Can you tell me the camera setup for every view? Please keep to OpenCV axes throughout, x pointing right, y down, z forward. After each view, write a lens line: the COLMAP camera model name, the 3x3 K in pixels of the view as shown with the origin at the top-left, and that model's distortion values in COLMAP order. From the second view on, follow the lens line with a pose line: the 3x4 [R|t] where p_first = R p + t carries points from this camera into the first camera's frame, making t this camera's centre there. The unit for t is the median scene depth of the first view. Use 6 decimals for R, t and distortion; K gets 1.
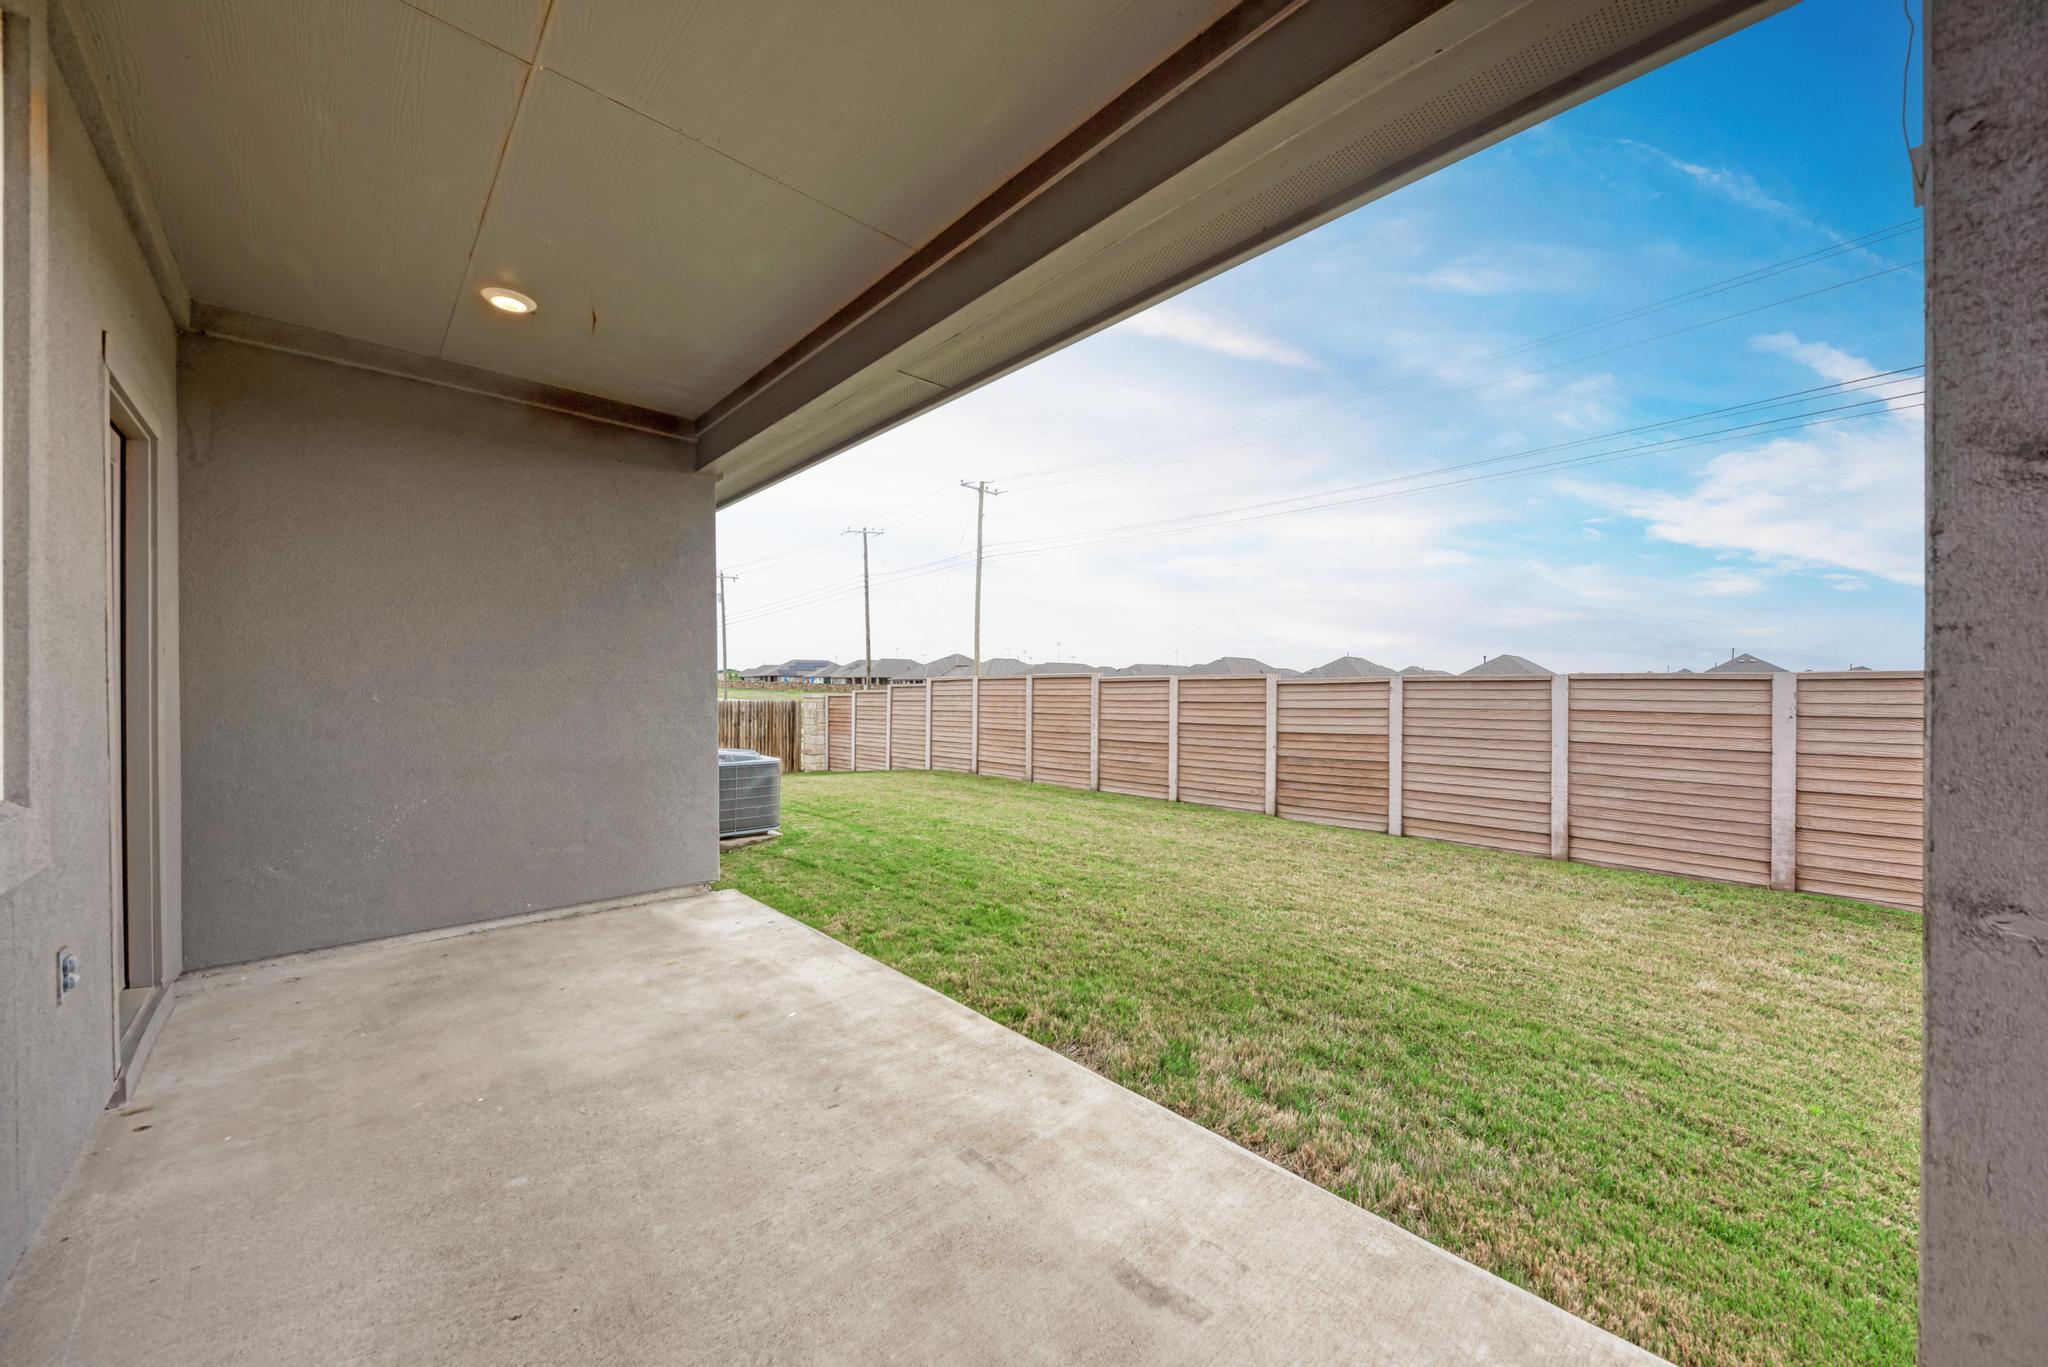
lens RADIAL K [[733.1, 0, 1026.5], [0, 733.1, 692.5], [0, 0, 1]] dist [0.001509, 0.000181]
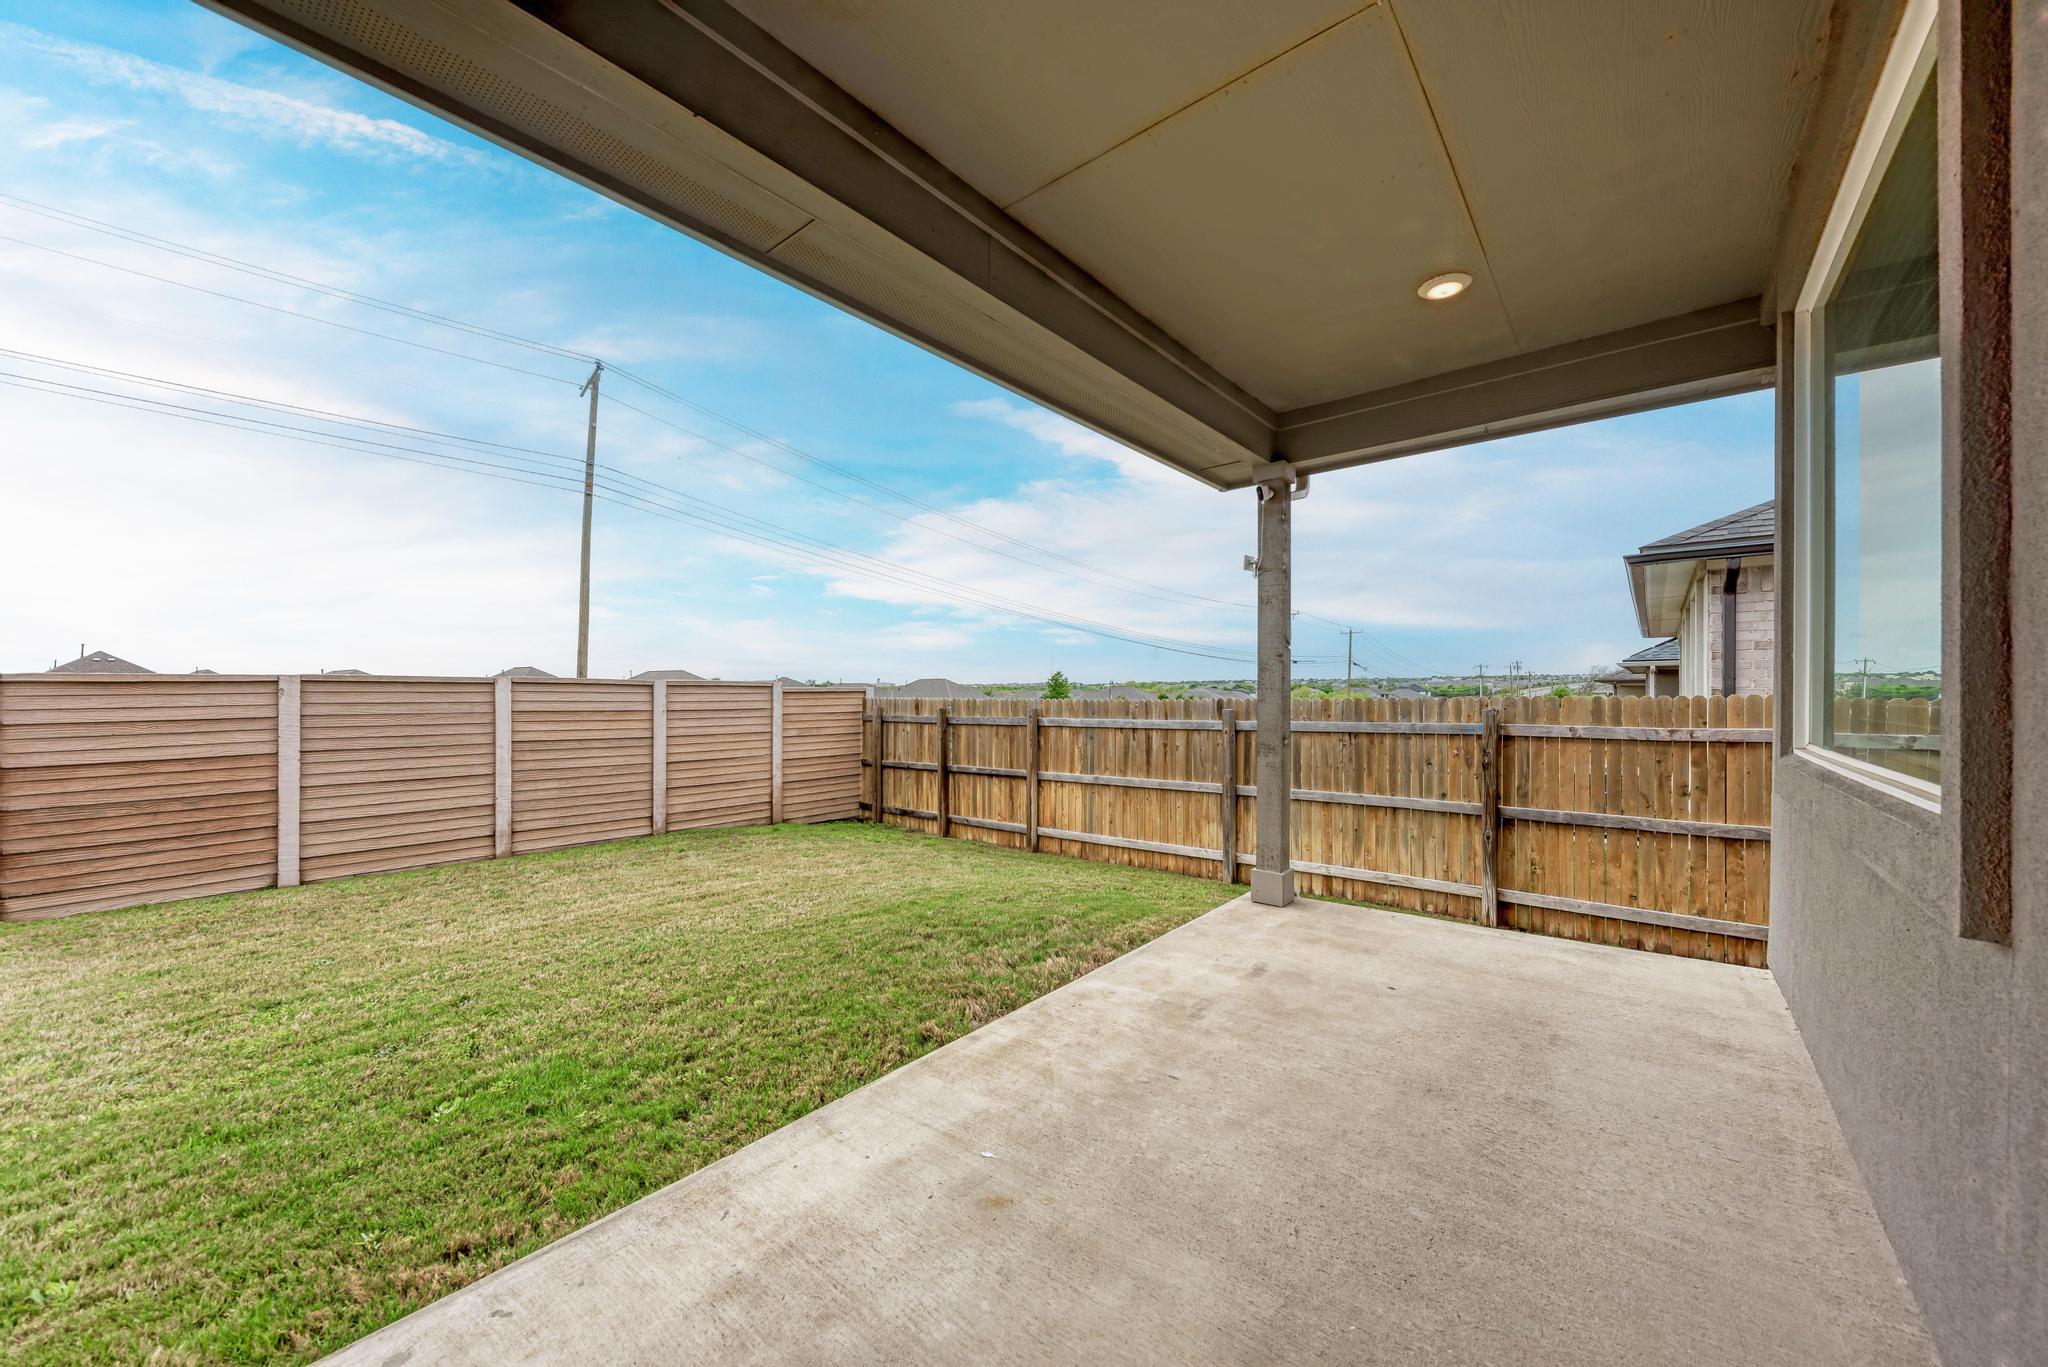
lens RADIAL K [[733.1, 0, 1026.5], [0, 733.1, 692.5], [0, 0, 1]] dist [0.001509, 0.000181]
pose [[-0.120769, 0.000941, 0.992680, -0.397395], [0.003373, 0.999994, -0.000537, -0.000336], [-0.992675, 0.003283, -0.120771, 0.407671]]
